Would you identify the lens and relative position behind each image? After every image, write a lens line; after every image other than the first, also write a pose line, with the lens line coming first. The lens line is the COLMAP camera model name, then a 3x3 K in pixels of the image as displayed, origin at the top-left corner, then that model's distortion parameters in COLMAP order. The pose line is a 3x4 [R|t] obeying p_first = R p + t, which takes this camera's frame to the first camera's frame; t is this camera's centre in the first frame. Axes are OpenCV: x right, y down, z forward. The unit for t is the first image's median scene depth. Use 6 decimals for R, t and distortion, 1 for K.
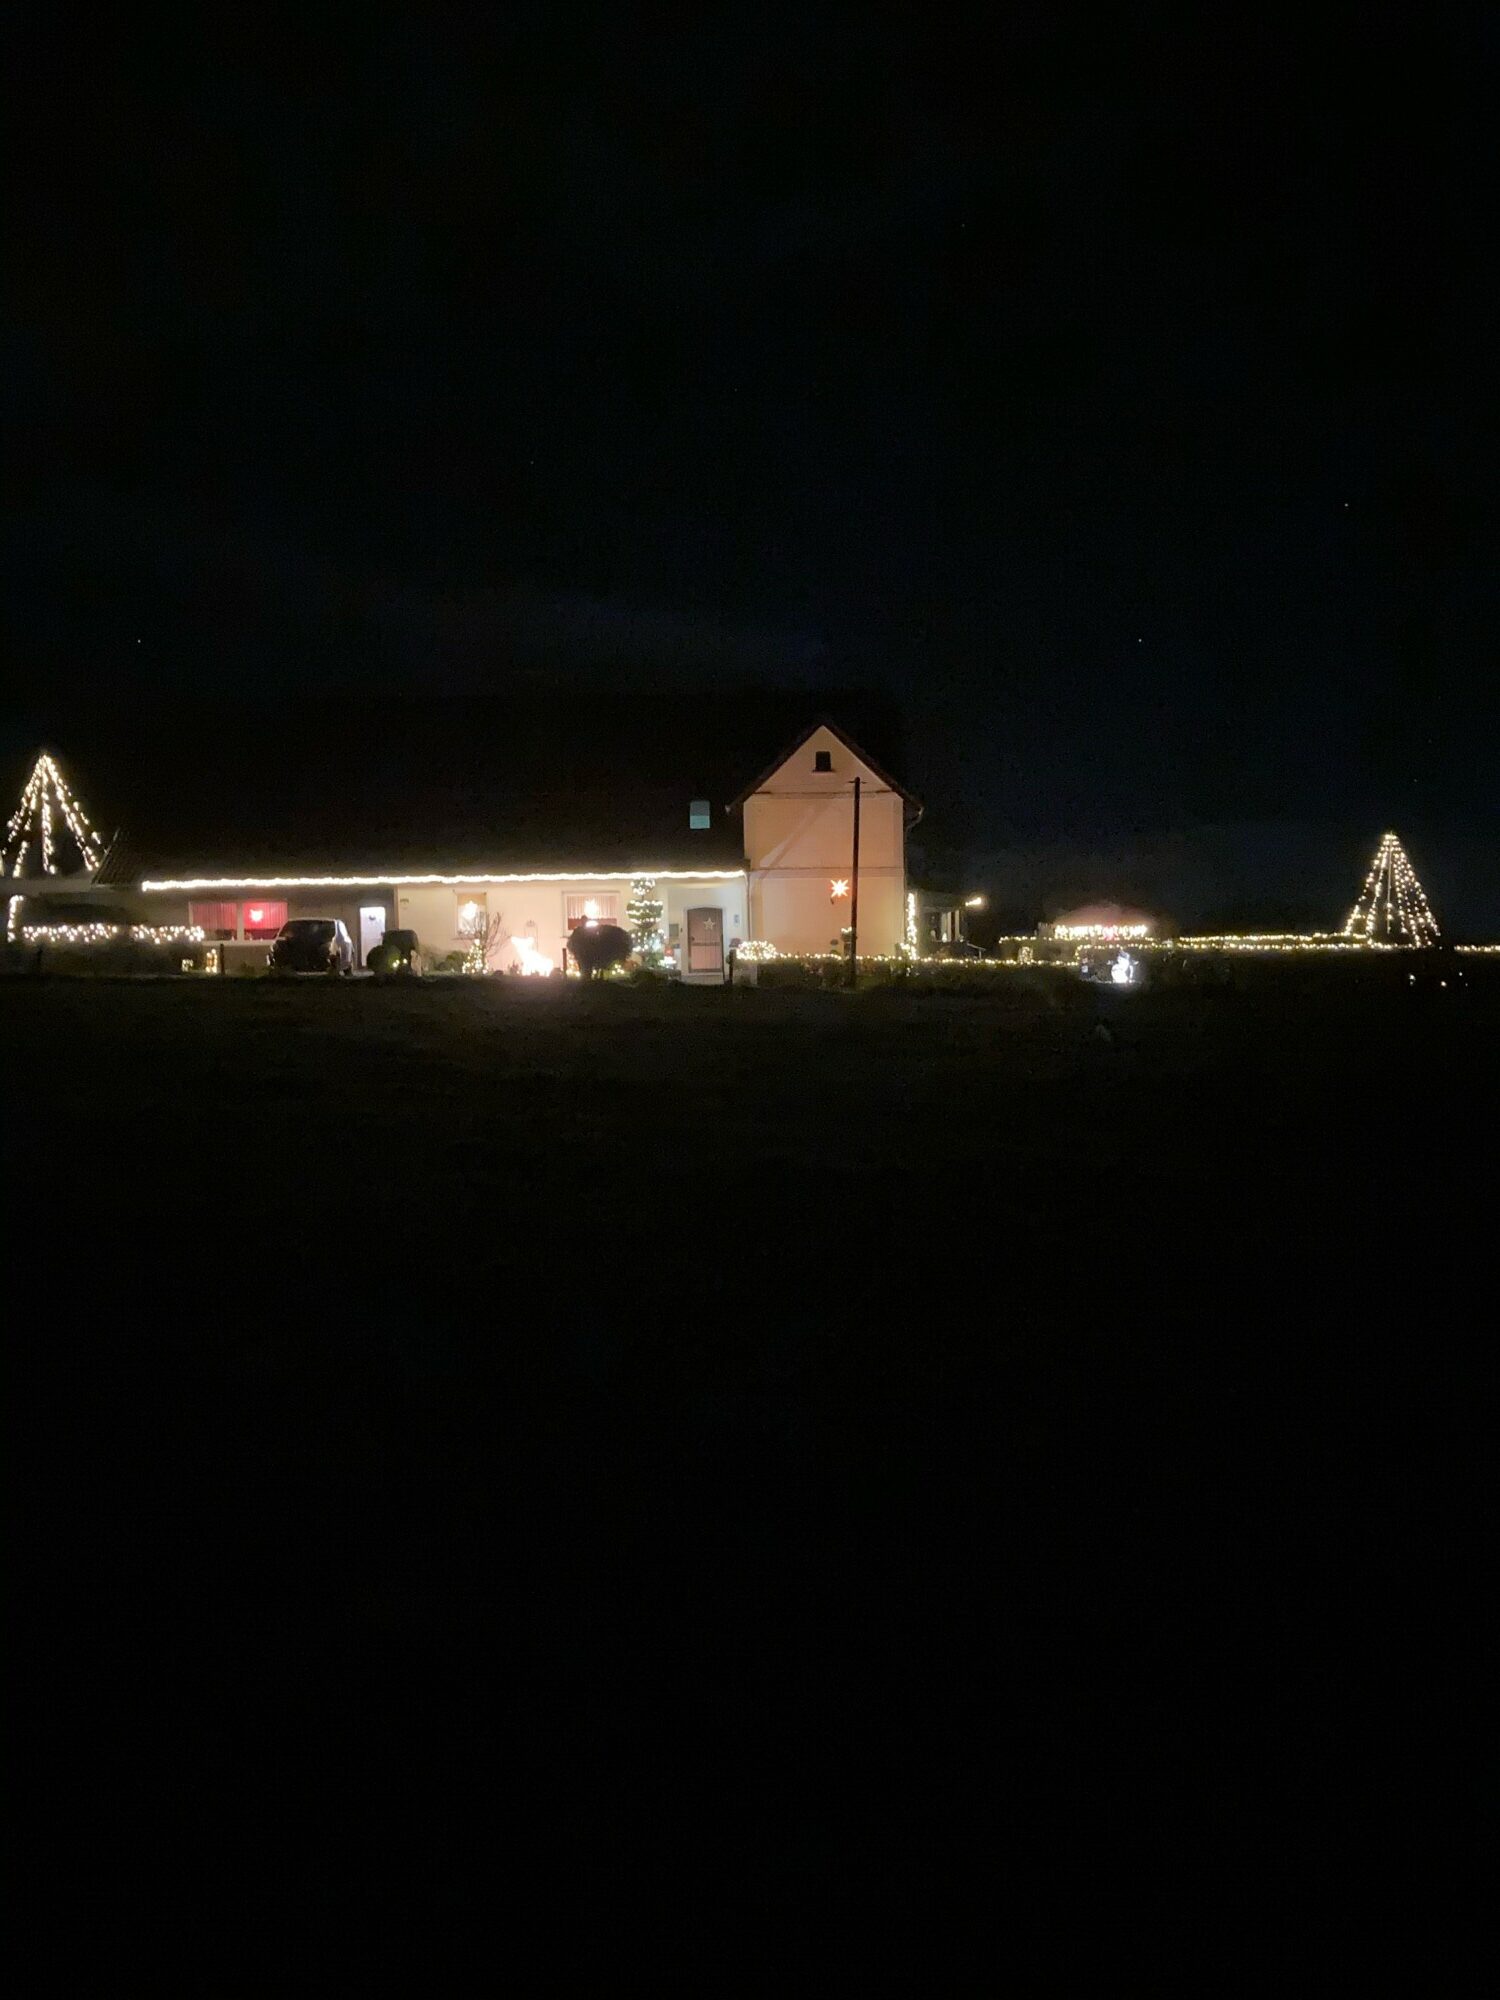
lens RADIAL K [[1625.3, 0, 749.2], [0, 1625.3, 1000.7], [0, 0, 1]] dist [0.043195, -0.002585]
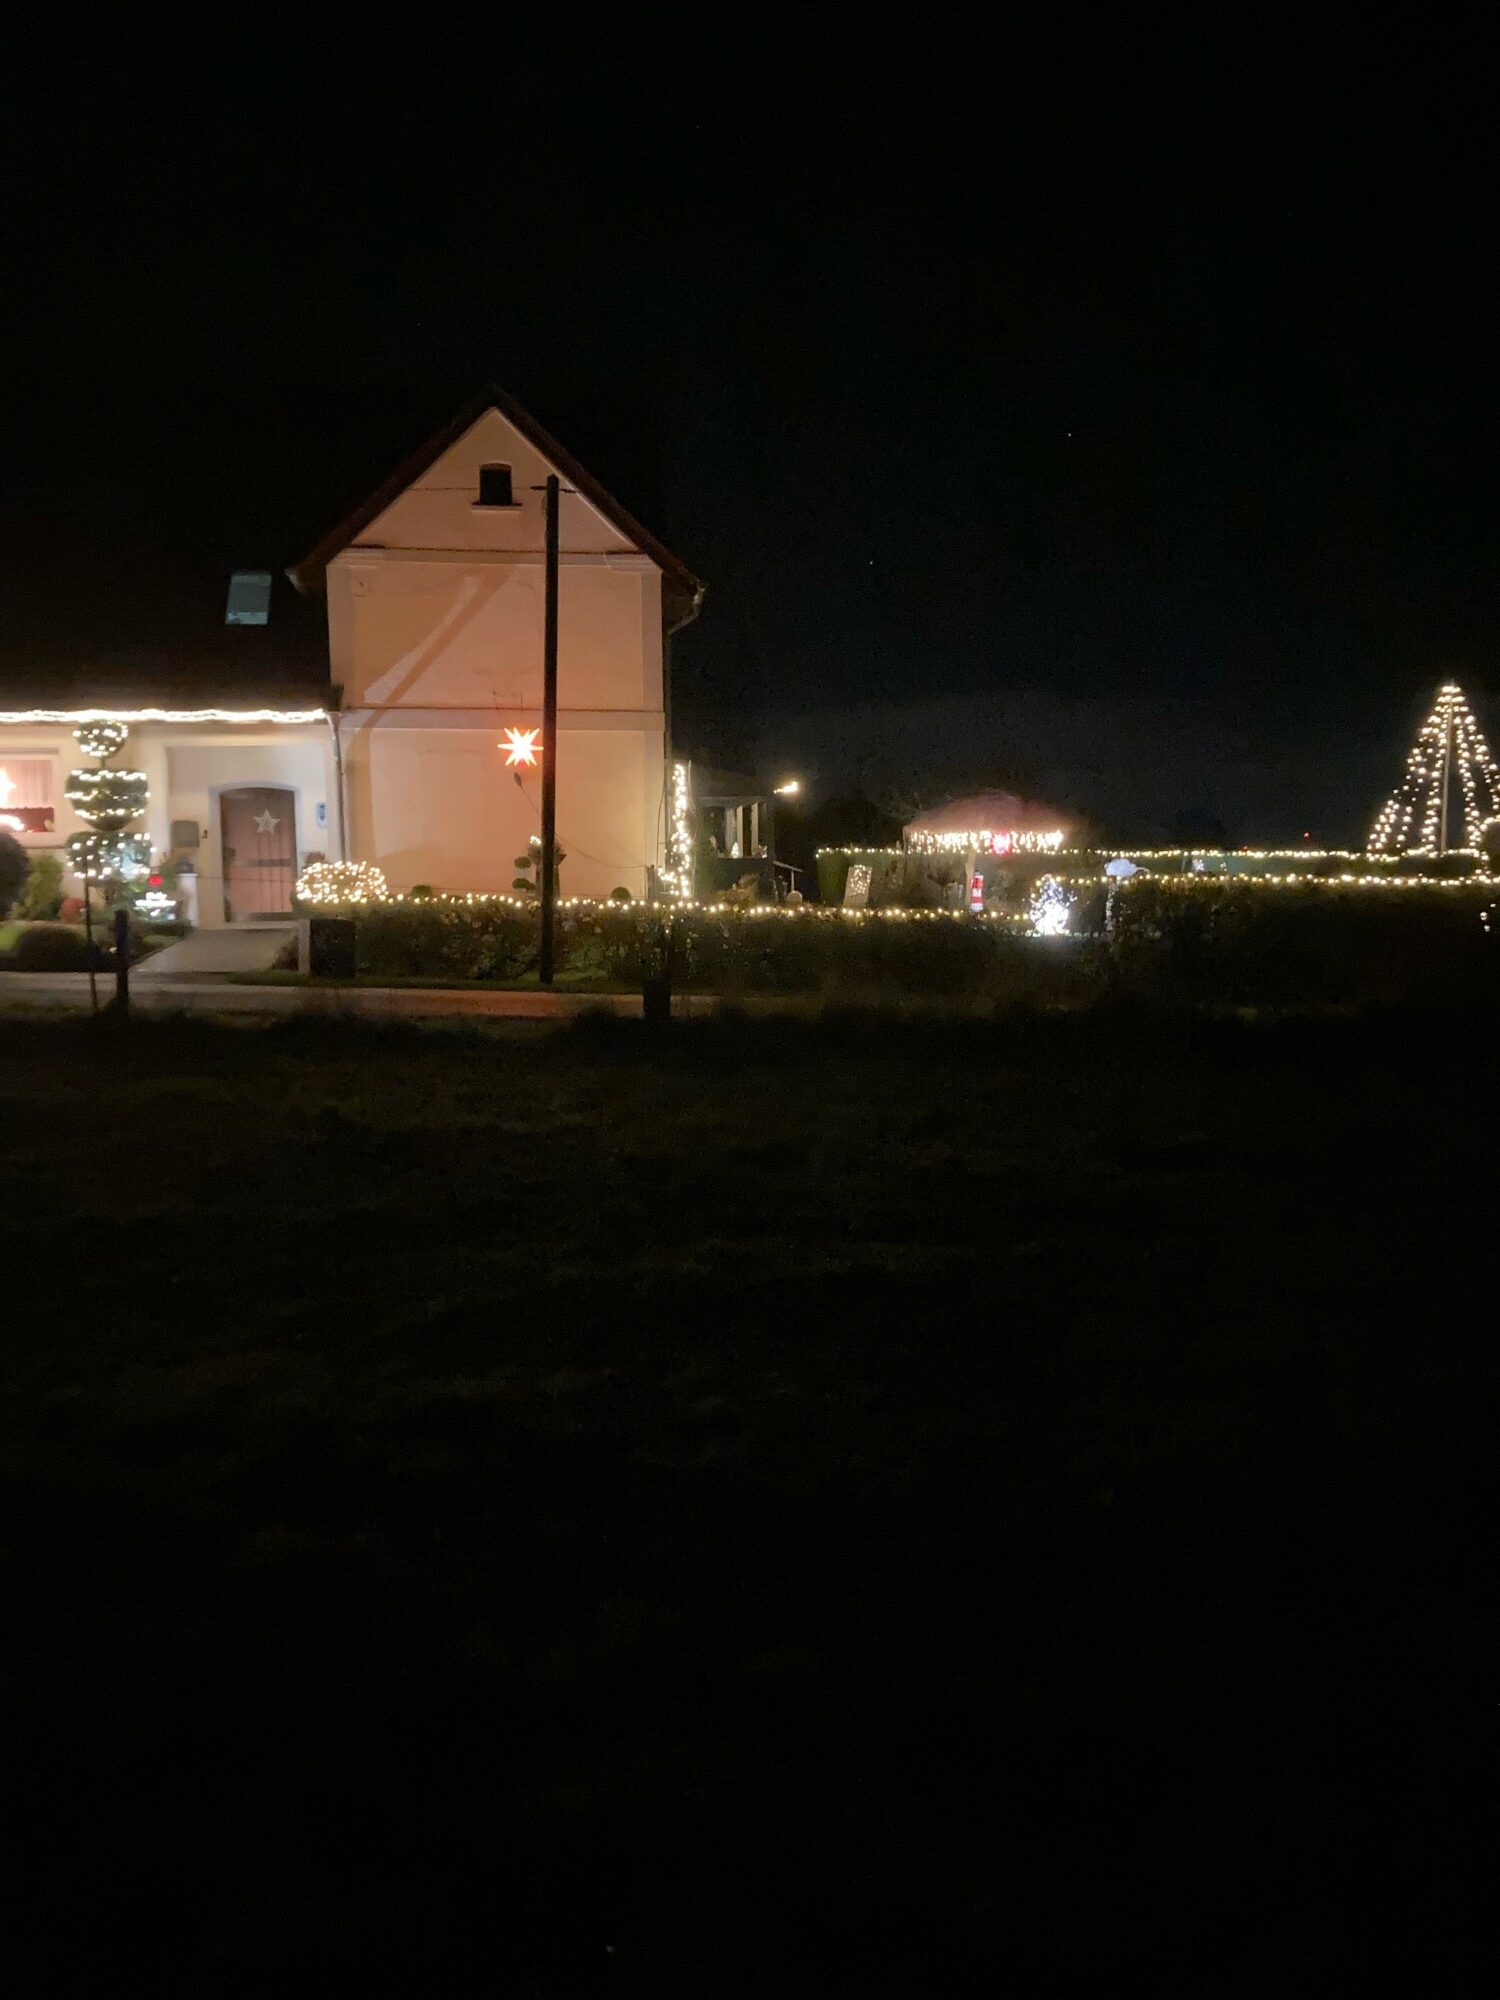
lens RADIAL K [[1625.3, 0, 749.2], [0, 1625.3, 1000.7], [0, 0, 1]] dist [0.043195, -0.002585]
pose [[0.989116, -0.007382, 0.146953, 0.047606], [-0.001680, 0.998109, 0.061451, -0.024754], [-0.147128, -0.061029, 0.987233, 0.504021]]
